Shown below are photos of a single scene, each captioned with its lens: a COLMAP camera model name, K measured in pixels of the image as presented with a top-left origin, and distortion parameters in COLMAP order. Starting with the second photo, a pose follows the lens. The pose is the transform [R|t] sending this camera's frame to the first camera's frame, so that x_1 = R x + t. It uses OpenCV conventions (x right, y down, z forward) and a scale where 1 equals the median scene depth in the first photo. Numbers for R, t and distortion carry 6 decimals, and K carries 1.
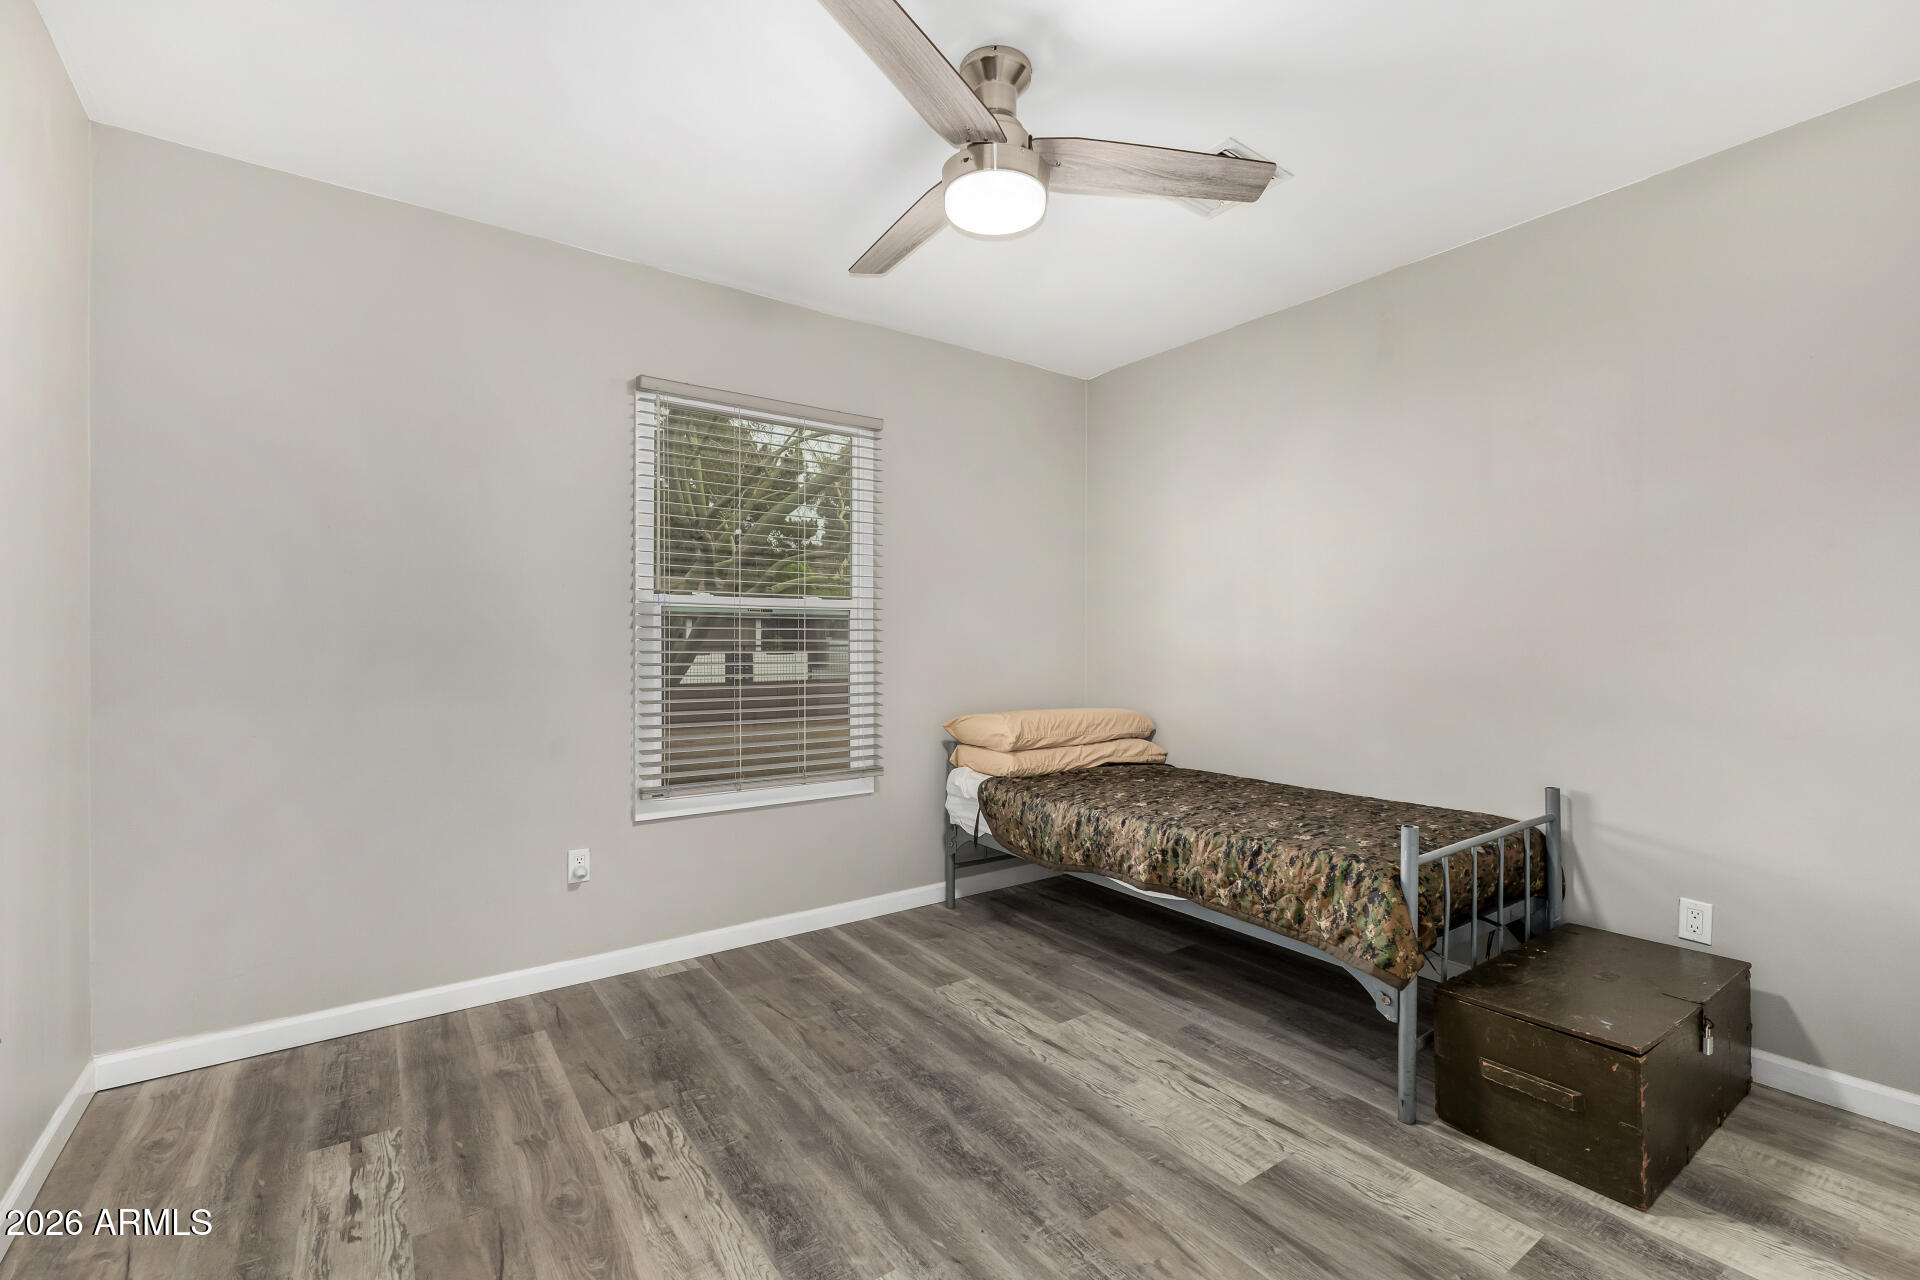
lens RADIAL K [[831.5, 0, 960.0], [0, 831.5, 640.0], [0, 0, 1]] dist [0.004072, 0.000400]
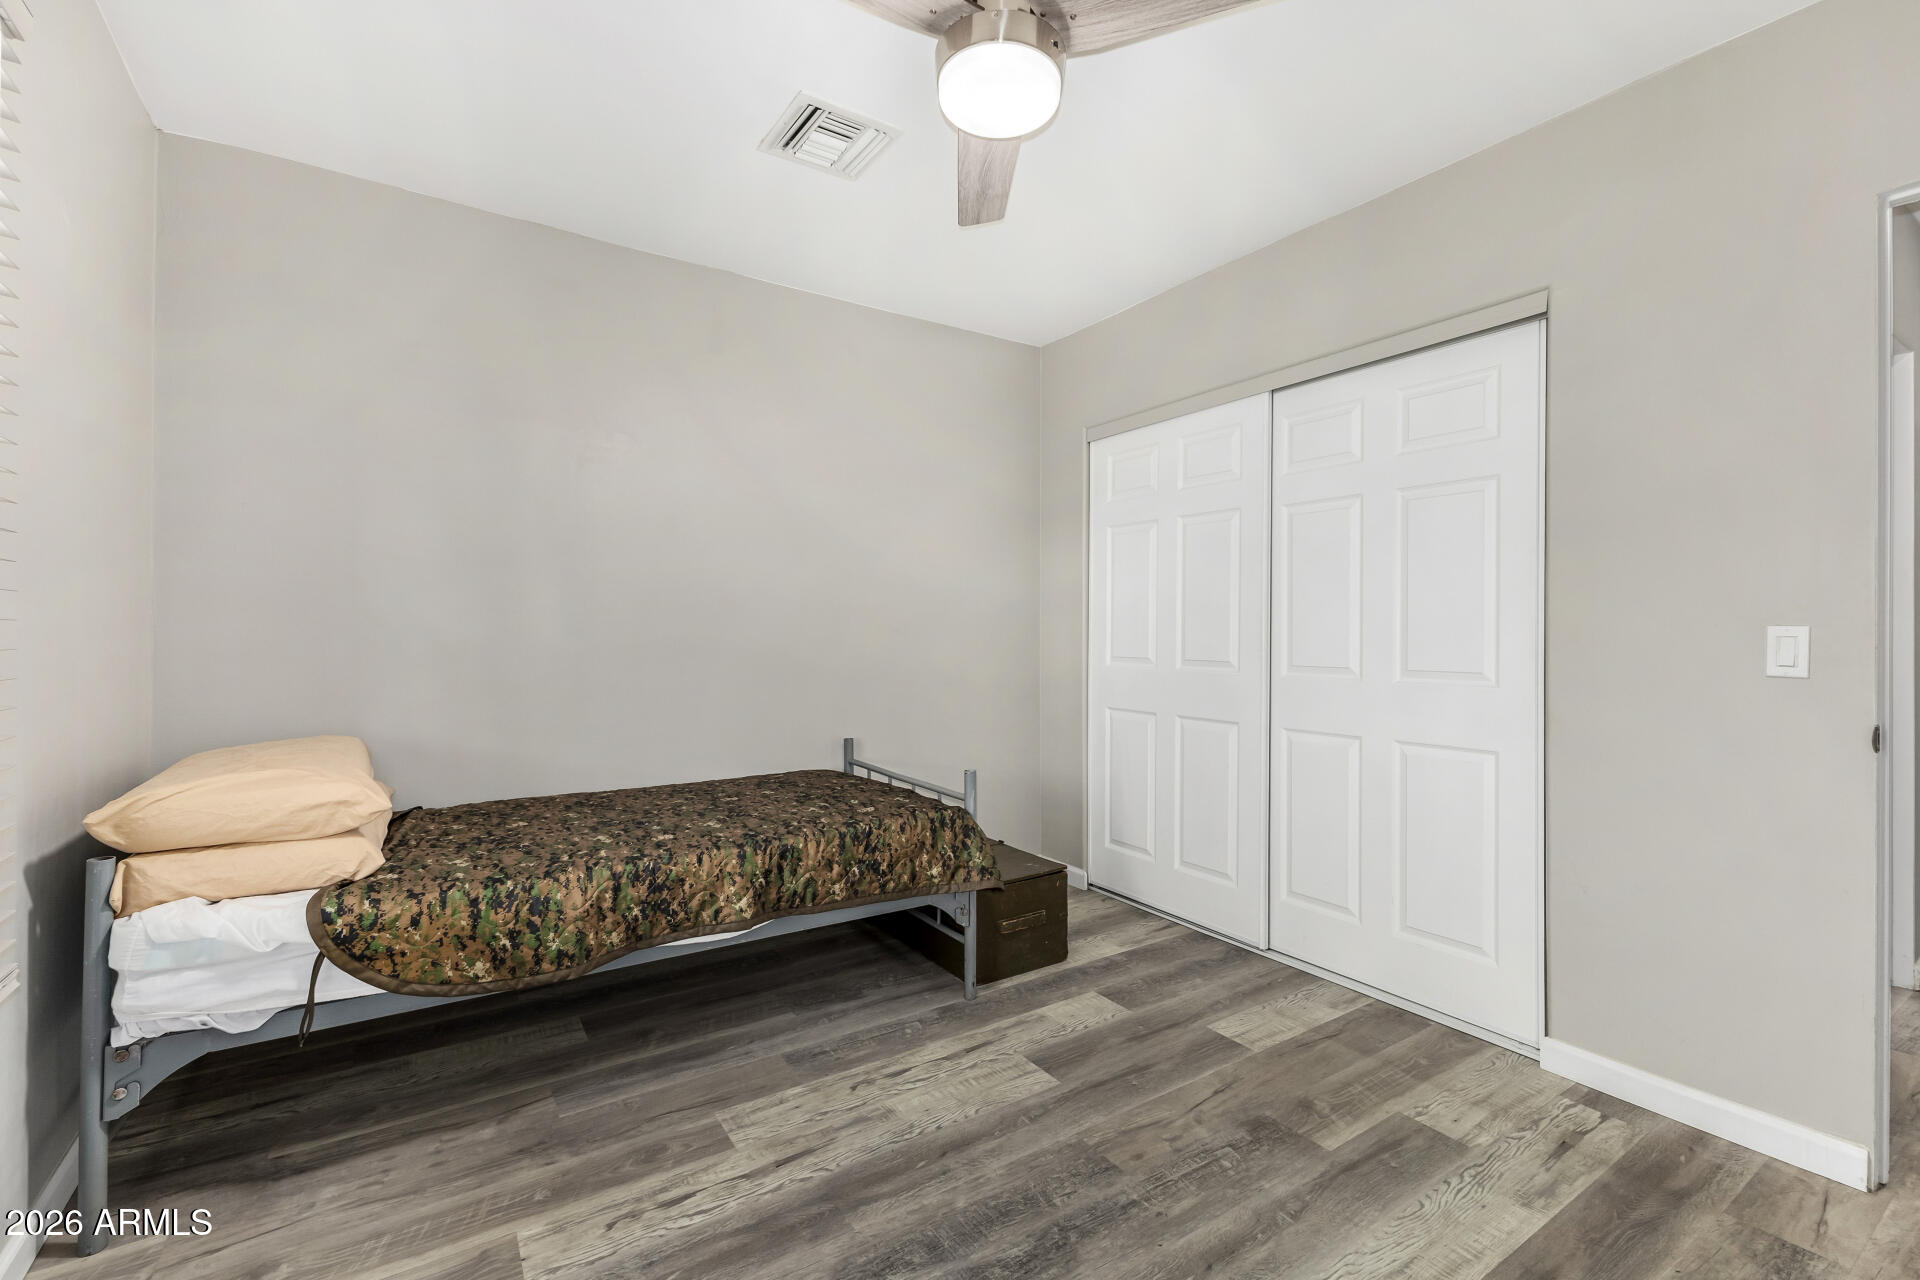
lens RADIAL K [[831.5, 0, 960.0], [0, 831.5, 640.0], [0, 0, 1]] dist [0.004072, 0.000400]
pose [[0.029659, -0.005244, 0.999546, -0.608329], [-0.003775, 0.999979, 0.005359, 0.011529], [-0.999553, -0.003932, 0.029638, 0.792293]]
